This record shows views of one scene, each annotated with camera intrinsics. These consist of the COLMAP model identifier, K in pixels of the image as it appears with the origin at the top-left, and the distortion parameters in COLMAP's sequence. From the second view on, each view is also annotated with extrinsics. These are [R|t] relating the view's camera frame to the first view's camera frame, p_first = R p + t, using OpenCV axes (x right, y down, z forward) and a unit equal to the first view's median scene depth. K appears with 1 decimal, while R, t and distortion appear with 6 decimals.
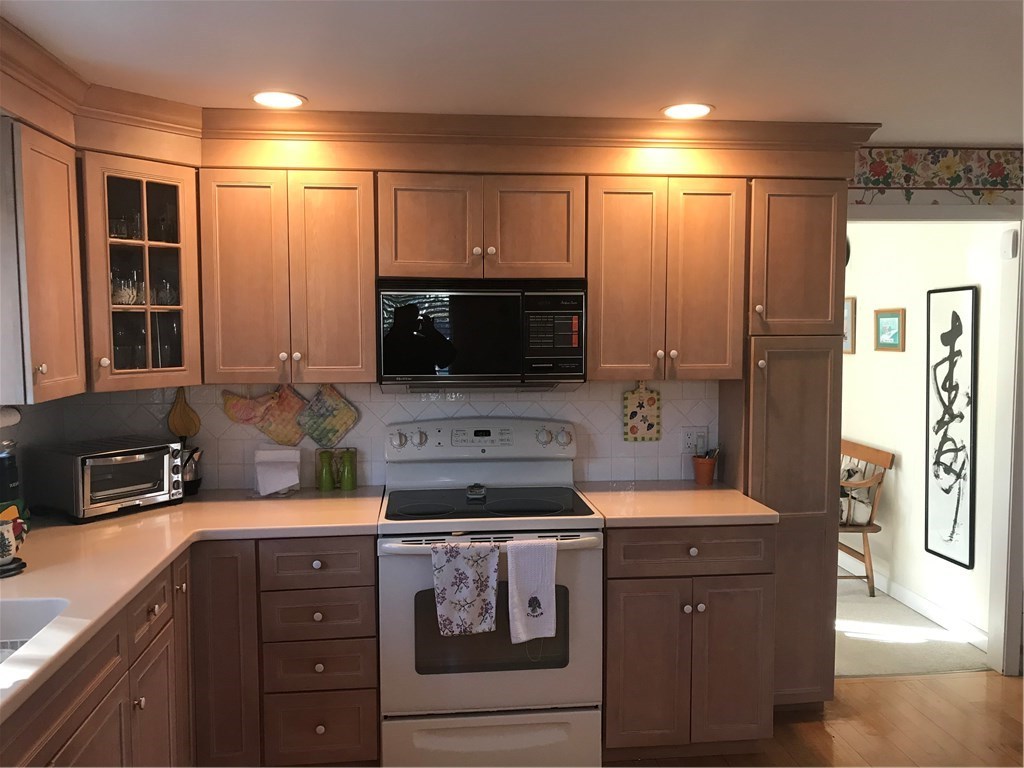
lens RADIAL K [[837.4, 0, 508.8], [0, 837.4, 377.2], [0, 0, 1]] dist [0.039716, -0.007300]
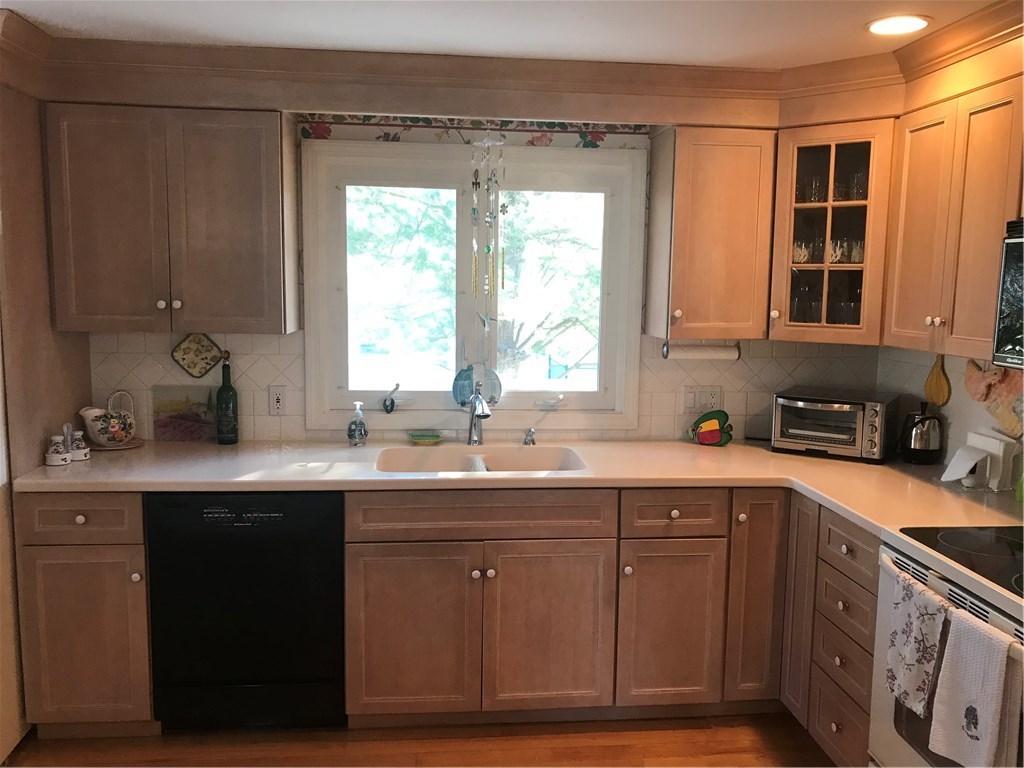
lens RADIAL K [[833.4, 0, 510.1], [0, 833.4, 382.5], [0, 0, 1]] dist [0.044789, -0.086465]
pose [[-0.012103, 0.123335, -0.992291, 0.530112], [-0.080522, 0.989021, 0.123910, -0.030159], [0.996679, 0.081401, -0.002039, 0.517239]]
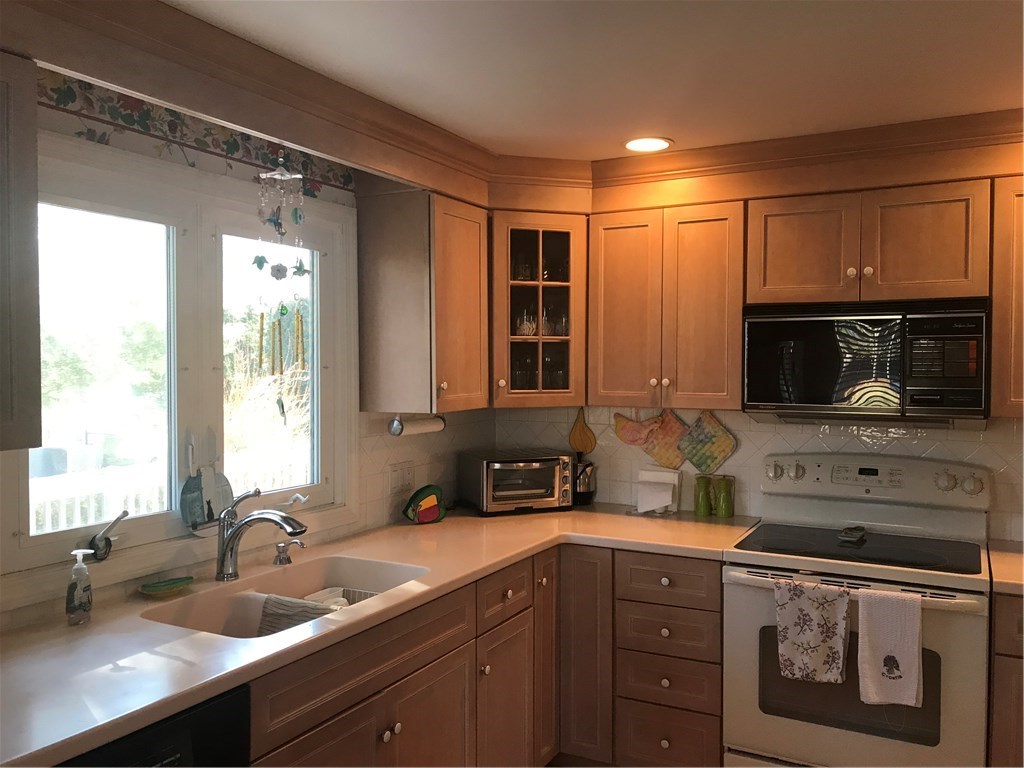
lens RADIAL K [[828.0, 0, 506.1], [0, 828.0, 384.6], [0, 0, 1]] dist [0.003210, -0.011176]
pose [[0.820844, 0.018538, -0.570852, 0.157532], [-0.040131, 0.998875, -0.025267, 0.010868], [0.569741, 0.043649, 0.820664, 0.029423]]
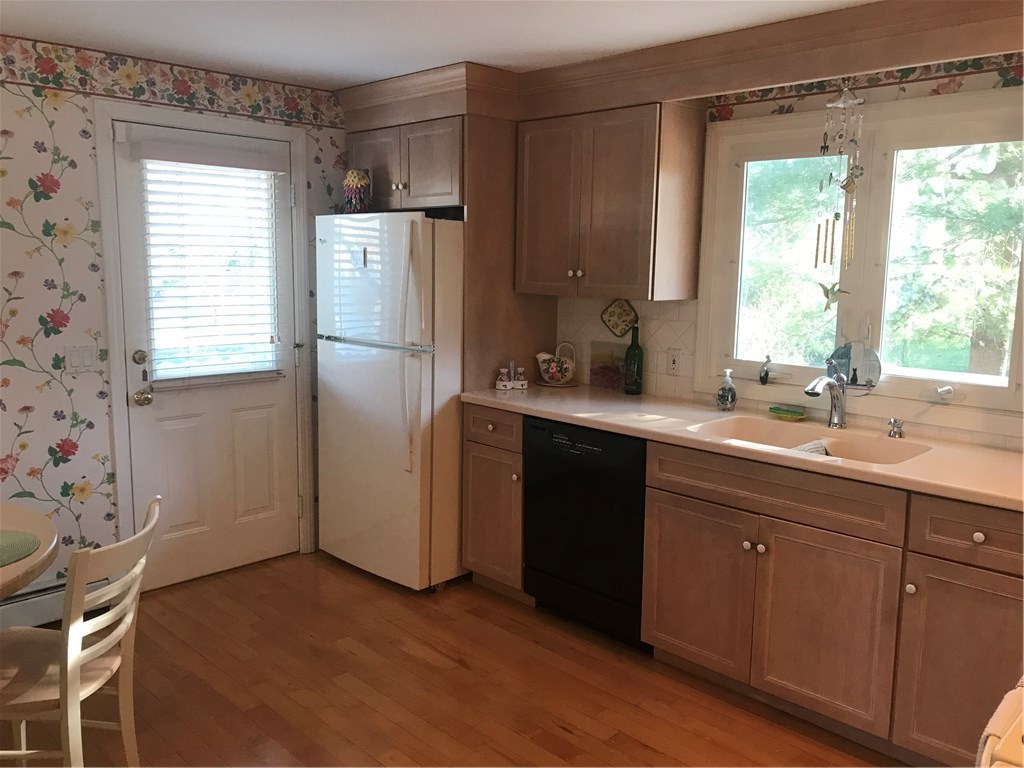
lens RADIAL K [[828.0, 0, 506.1], [0, 828.0, 384.6], [0, 0, 1]] dist [0.003210, -0.011176]
pose [[-0.781759, 0.082695, -0.618073, 0.409404], [-0.053796, 0.978529, 0.198965, -0.041065], [0.621256, 0.188793, -0.760525, 0.938866]]
